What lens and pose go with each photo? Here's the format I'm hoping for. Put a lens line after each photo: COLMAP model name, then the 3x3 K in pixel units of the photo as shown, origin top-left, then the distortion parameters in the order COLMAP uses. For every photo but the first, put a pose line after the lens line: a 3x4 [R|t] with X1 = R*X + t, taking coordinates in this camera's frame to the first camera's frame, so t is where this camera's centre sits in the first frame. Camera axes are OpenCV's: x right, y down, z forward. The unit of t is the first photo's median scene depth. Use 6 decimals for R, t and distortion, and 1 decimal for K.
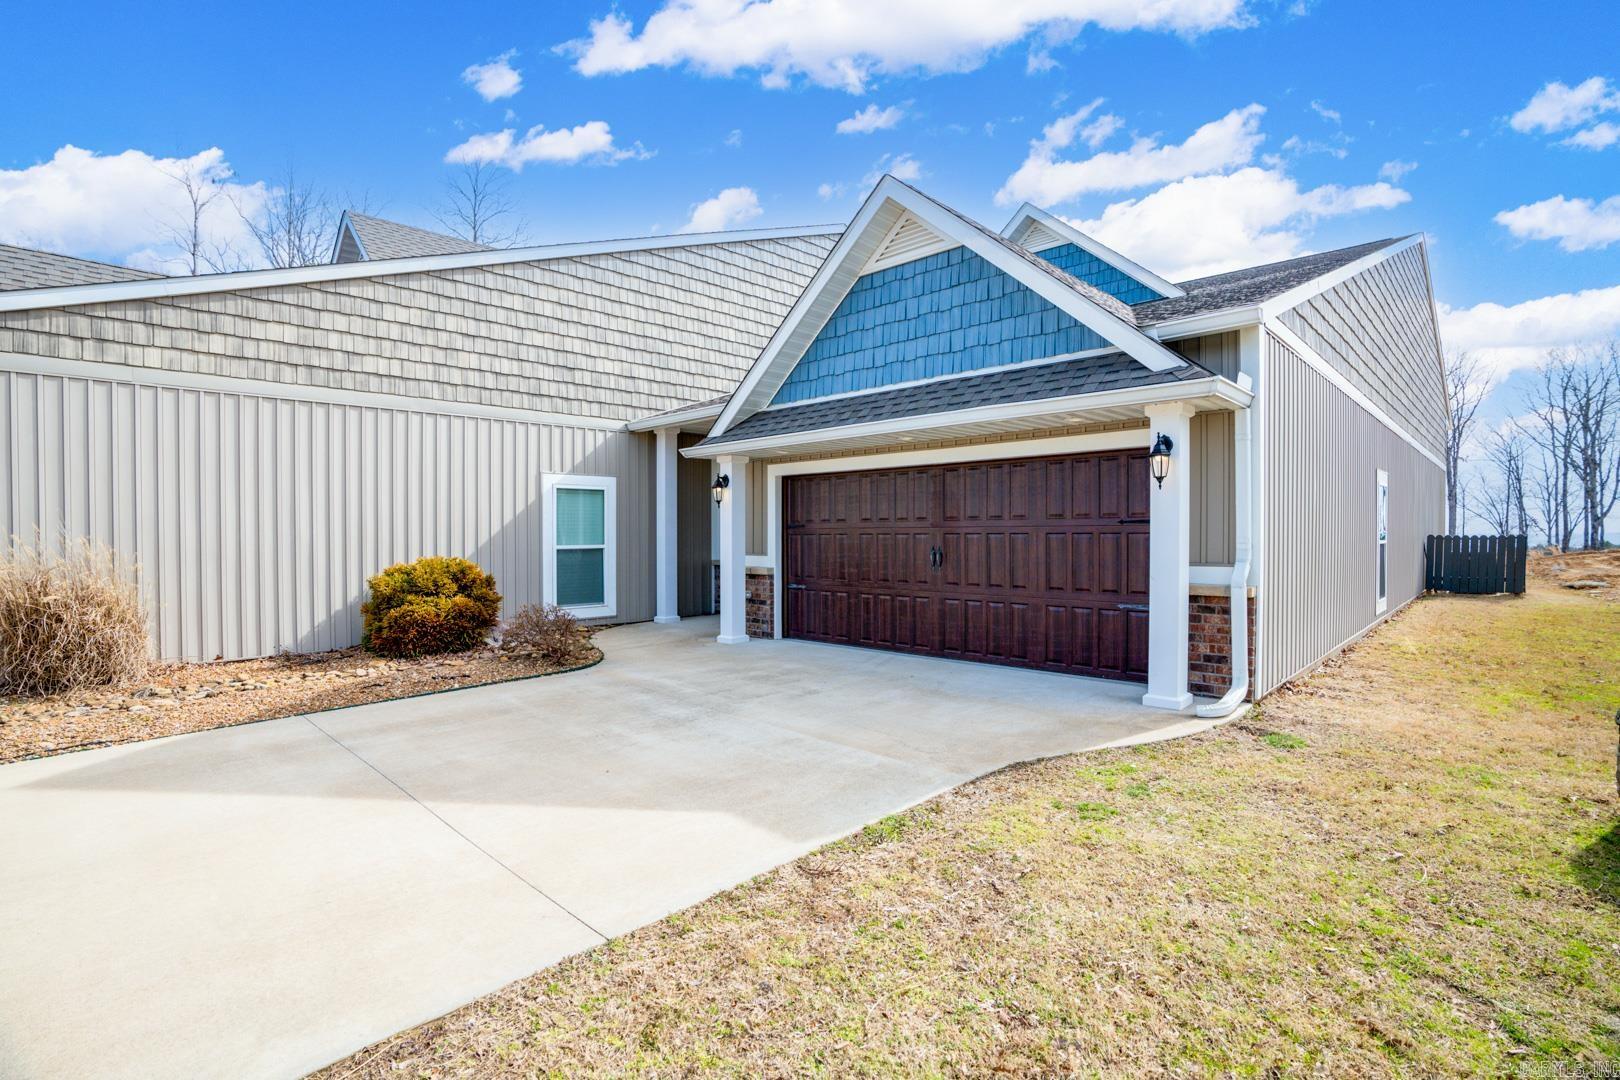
lens RADIAL K [[729.2, 0, 808.4], [0, 729.2, 530.9], [0, 0, 1]] dist [-0.012721, 0.005033]
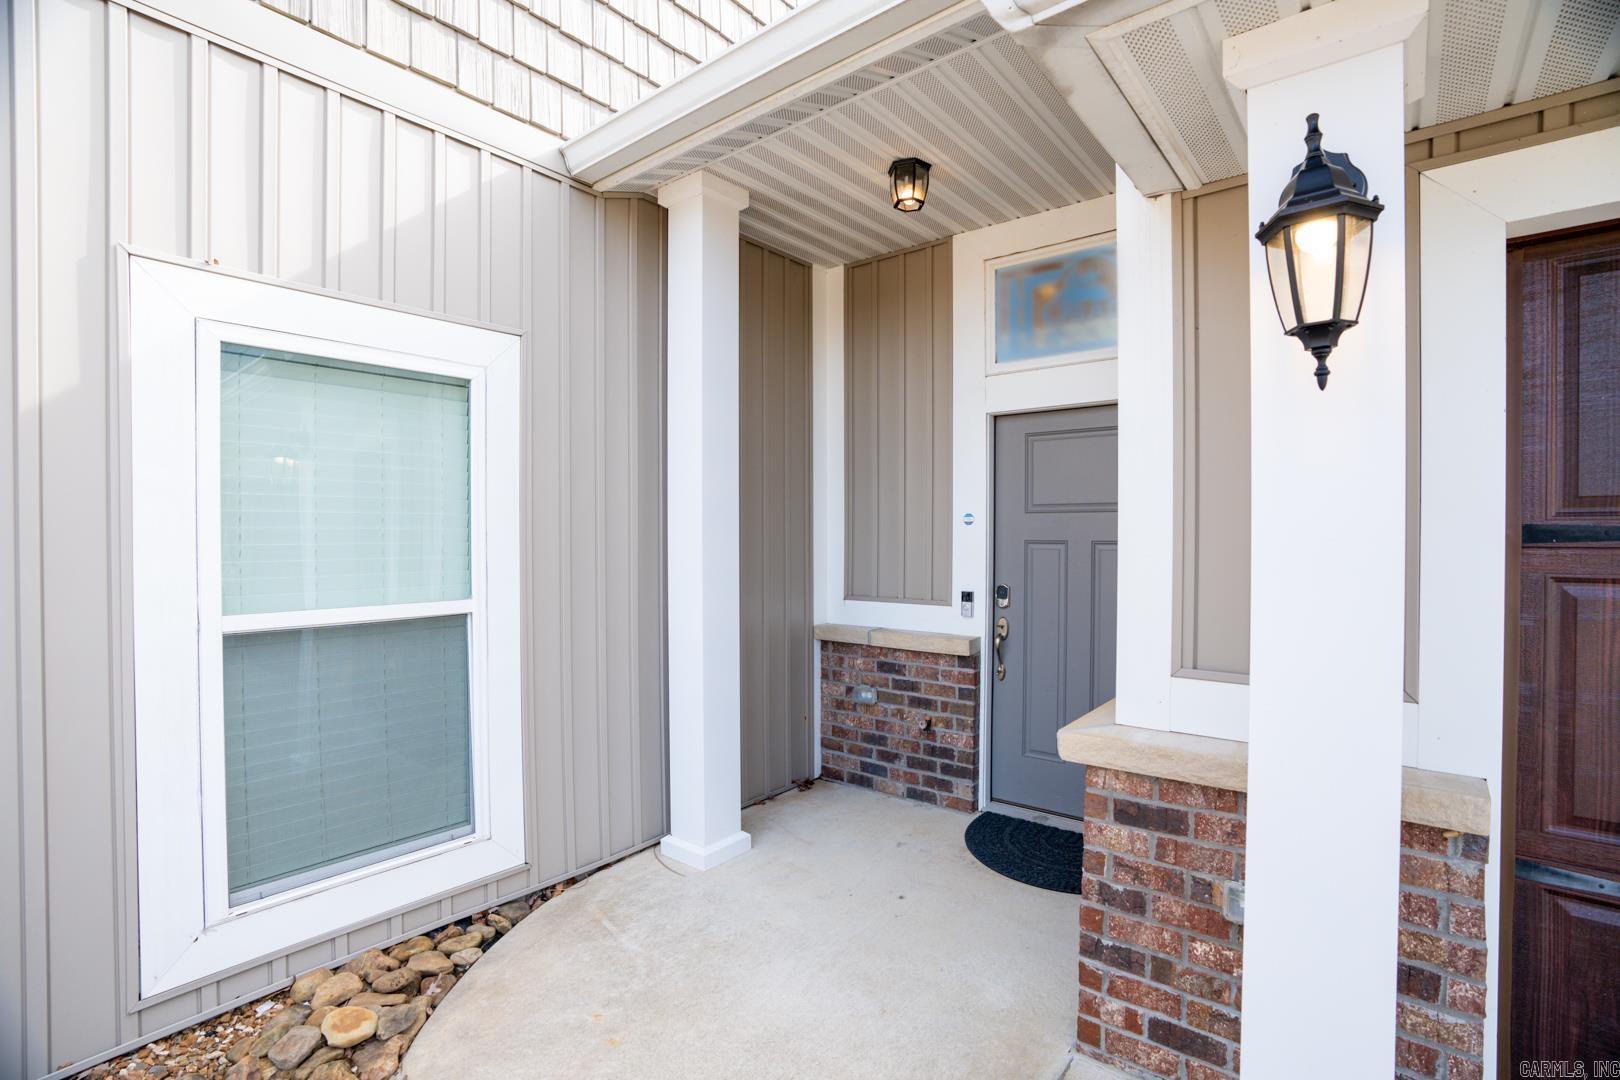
lens RADIAL K [[729.2, 0, 812.8], [0, 729.2, 541.5], [0, 0, 1]] dist [-0.012721, 0.005033]
pose [[0.996780, -0.003001, 0.080123, -0.183094], [0.003182, 0.999993, -0.002131, -0.000403], [-0.080116, 0.002379, 0.996783, 0.739847]]
